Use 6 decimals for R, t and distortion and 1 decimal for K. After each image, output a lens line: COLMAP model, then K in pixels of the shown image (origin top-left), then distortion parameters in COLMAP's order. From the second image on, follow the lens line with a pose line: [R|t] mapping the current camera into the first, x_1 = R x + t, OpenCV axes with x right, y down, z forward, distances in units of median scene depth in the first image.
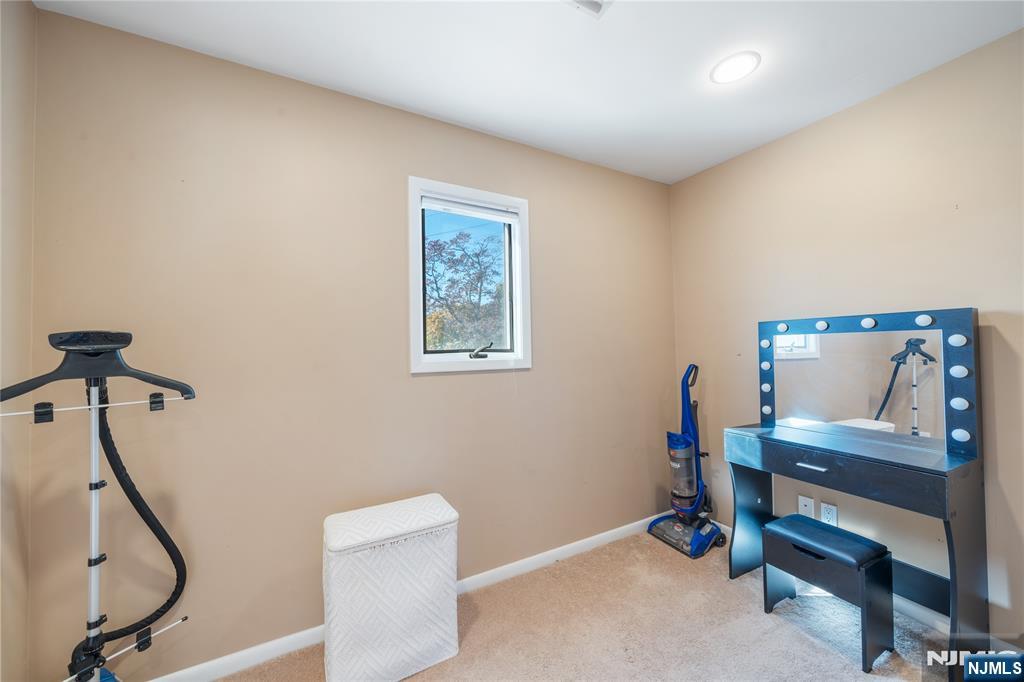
lens RADIAL K [[380.0, 0, 512.8], [0, 380.0, 341.0], [0, 0, 1]] dist [-0.001857, -0.000398]
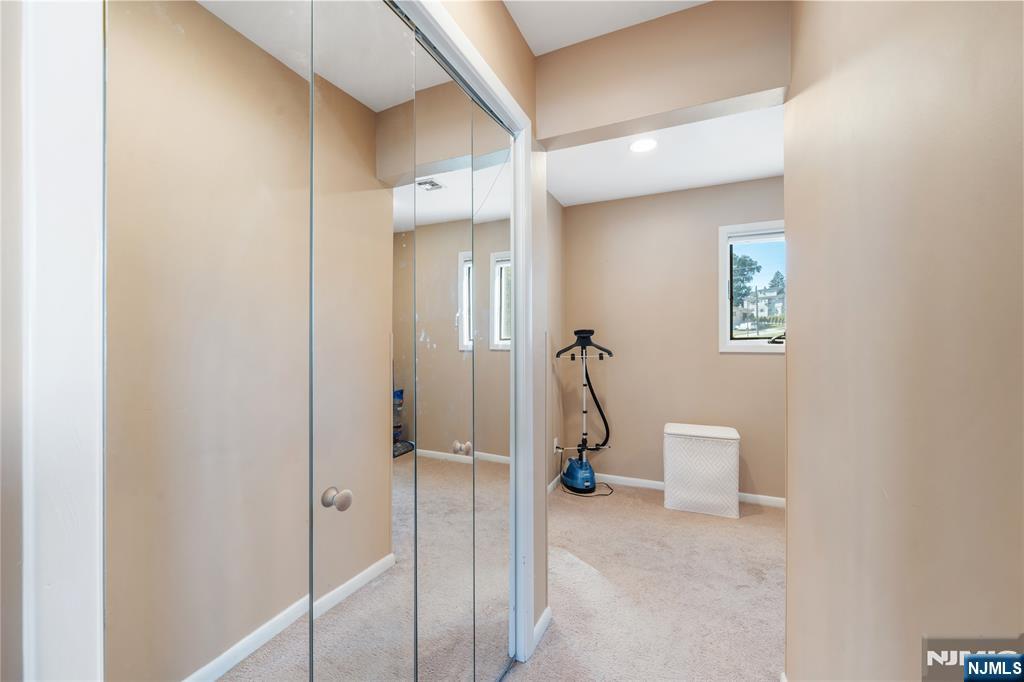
lens RADIAL K [[404.4, 0, 513.5], [0, 404.4, 339.6], [0, 0, 1]] dist [-0.003553, -0.000110]
pose [[0.607099, 0.015875, -0.794467, 0.762001], [0.012287, 0.999493, 0.029361, -0.036969], [0.794531, -0.027587, 0.606597, -0.982929]]
